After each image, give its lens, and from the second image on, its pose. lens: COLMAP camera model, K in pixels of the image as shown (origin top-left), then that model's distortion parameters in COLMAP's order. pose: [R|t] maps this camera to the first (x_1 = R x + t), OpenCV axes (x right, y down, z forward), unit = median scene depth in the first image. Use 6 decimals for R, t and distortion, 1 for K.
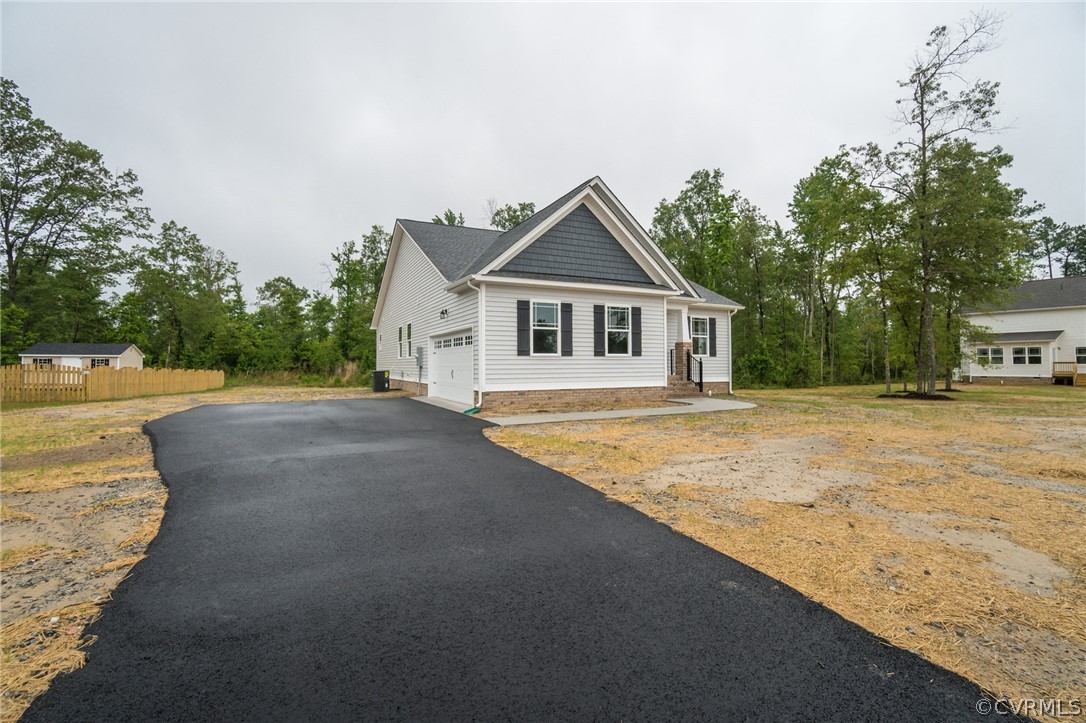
lens RADIAL K [[492.3, 0, 543.8], [0, 492.3, 361.2], [0, 0, 1]] dist [-0.049996, 0.015320]
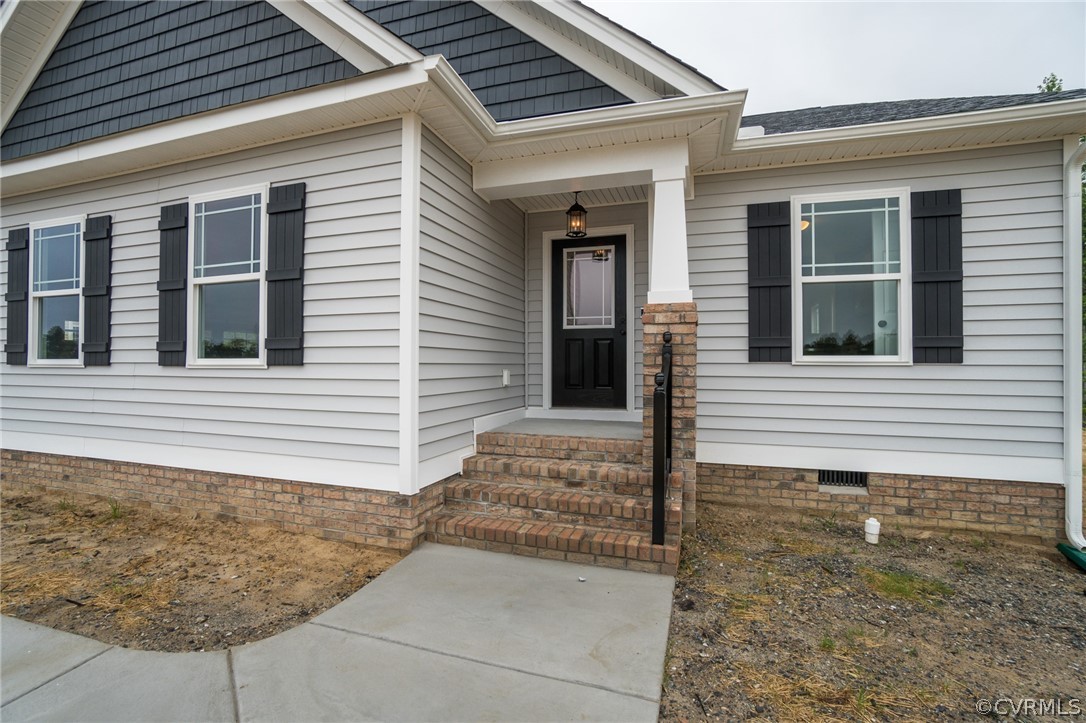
lens RADIAL K [[492.3, 0, 541.6], [0, 492.3, 363.5], [0, 0, 1]] dist [-0.049996, 0.015320]
pose [[0.702110, 0.001511, -0.712067, 0.494729], [-0.004390, 0.999988, -0.002207, -0.012011], [0.712055, 0.004676, 0.702108, 0.941792]]
